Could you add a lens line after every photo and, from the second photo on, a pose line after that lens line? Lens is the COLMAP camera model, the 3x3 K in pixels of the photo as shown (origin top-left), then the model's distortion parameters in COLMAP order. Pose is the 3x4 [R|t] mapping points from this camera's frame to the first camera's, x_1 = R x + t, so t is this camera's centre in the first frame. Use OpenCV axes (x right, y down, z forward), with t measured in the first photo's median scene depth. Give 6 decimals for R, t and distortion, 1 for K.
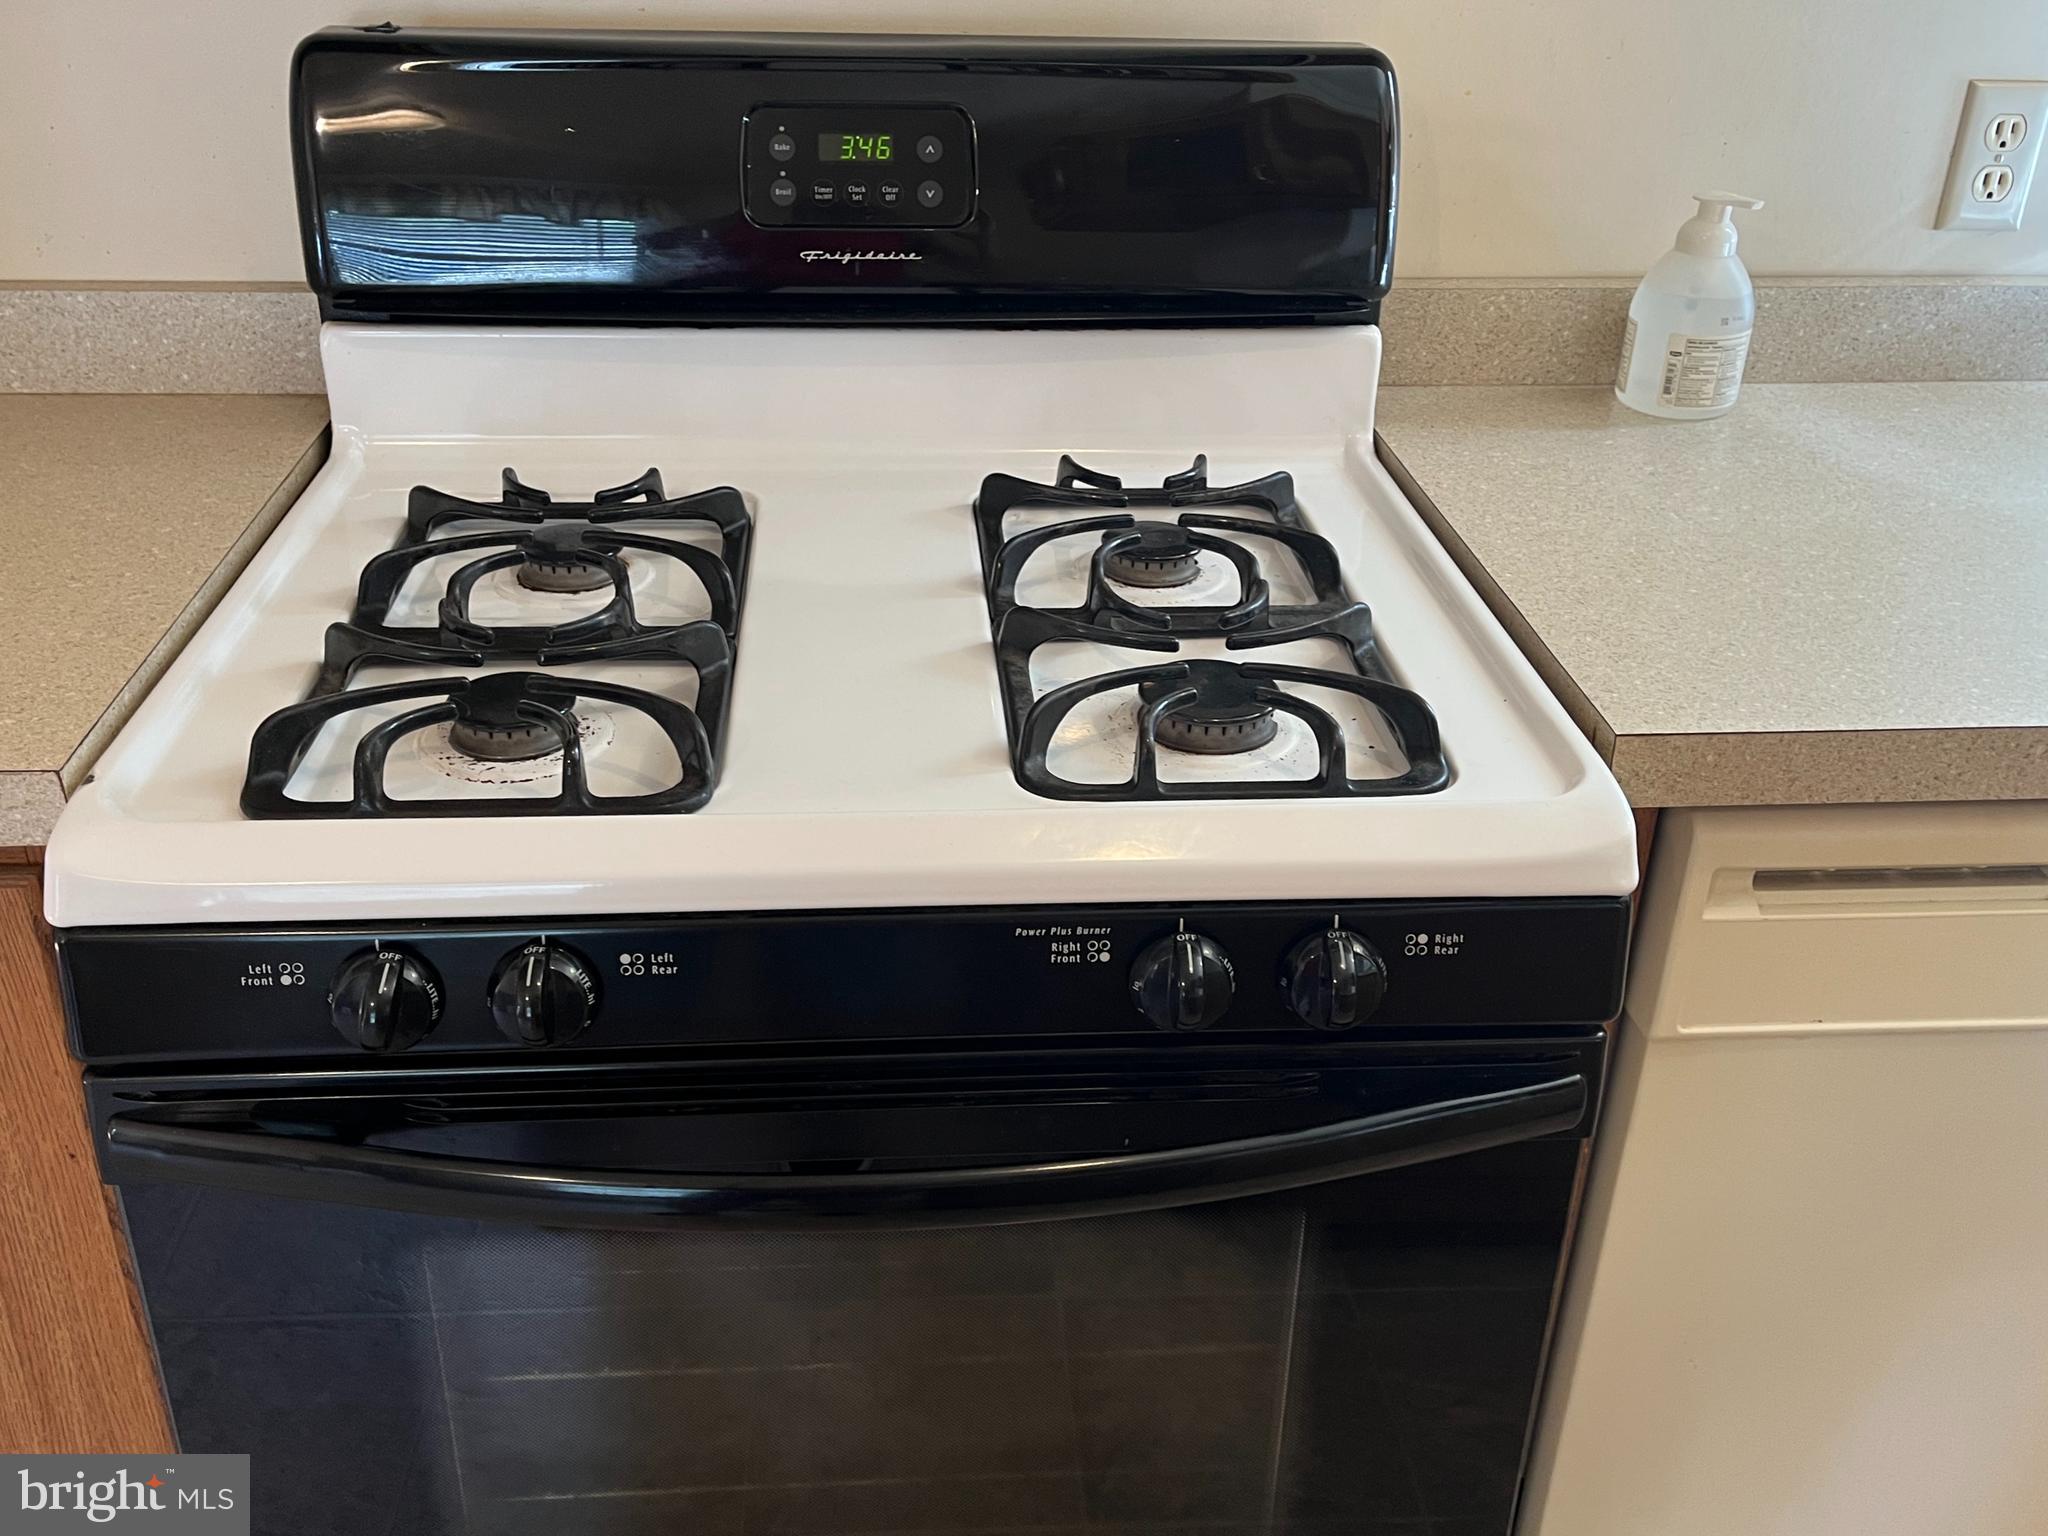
lens RADIAL K [[1920.5, 0, 1022.4], [0, 1920.5, 764.3], [0, 0, 1]] dist [0.019539, 0.000000]
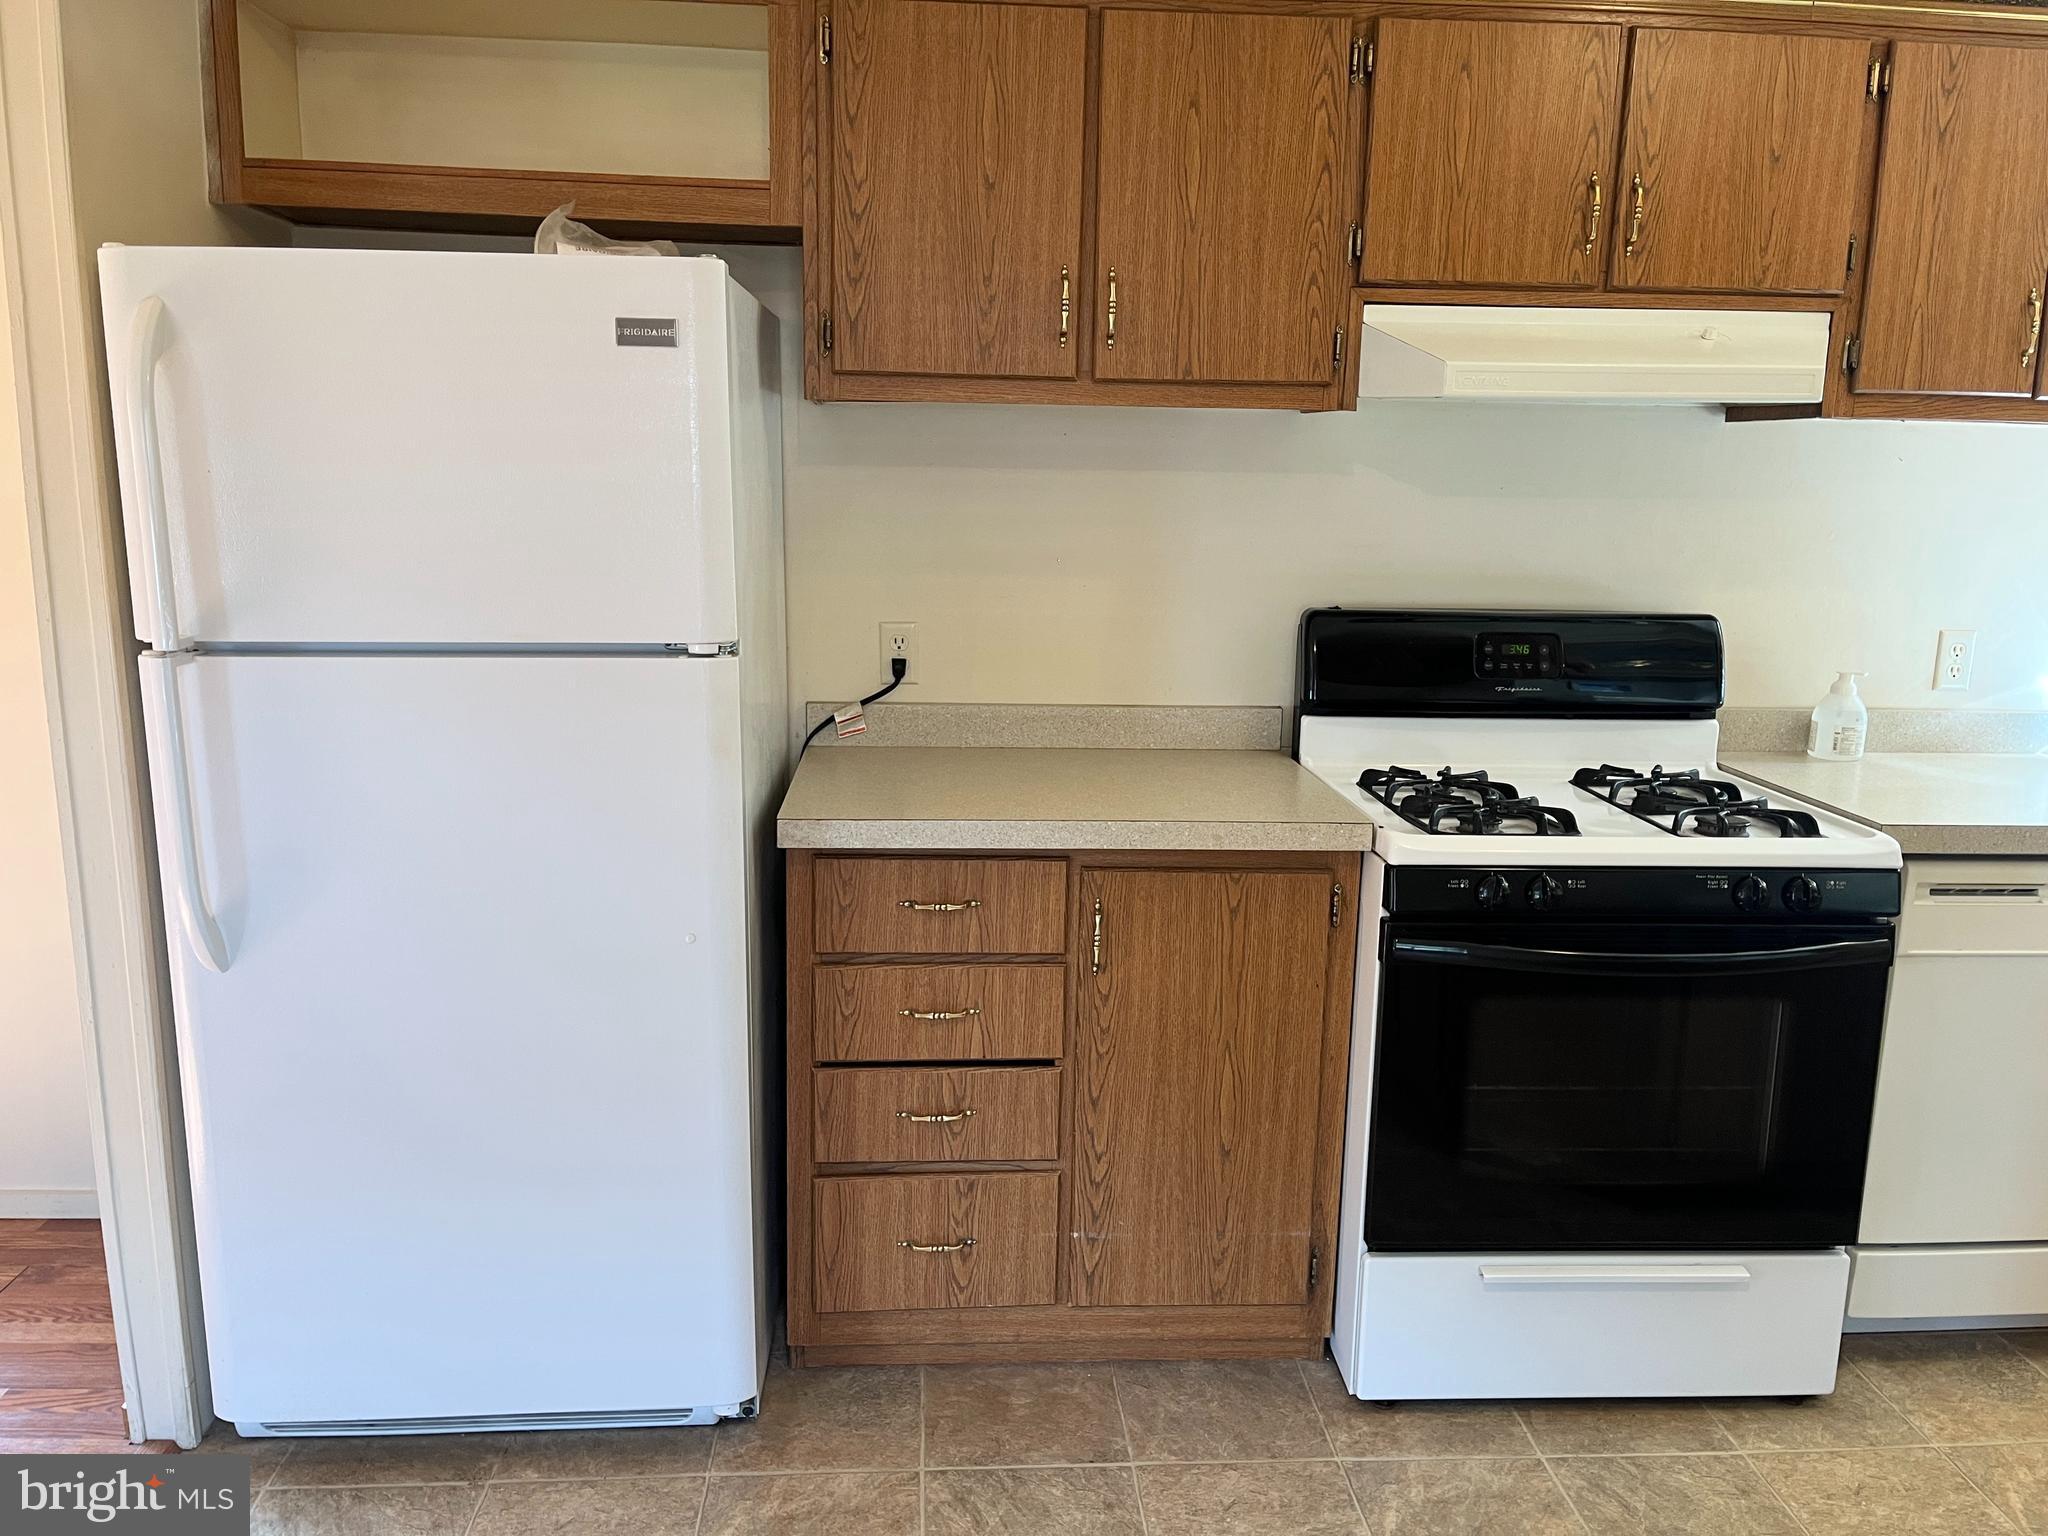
lens RADIAL K [[1563.3, 0, 1027.4], [0, 1563.3, 774.7], [0, 0, 1]] dist [0.008688, 0.001479]
pose [[0.999573, 0.001125, -0.029195, -0.677001], [-0.009426, 0.958249, -0.285779, 0.446395], [0.027654, 0.285932, 0.957851, -0.981604]]
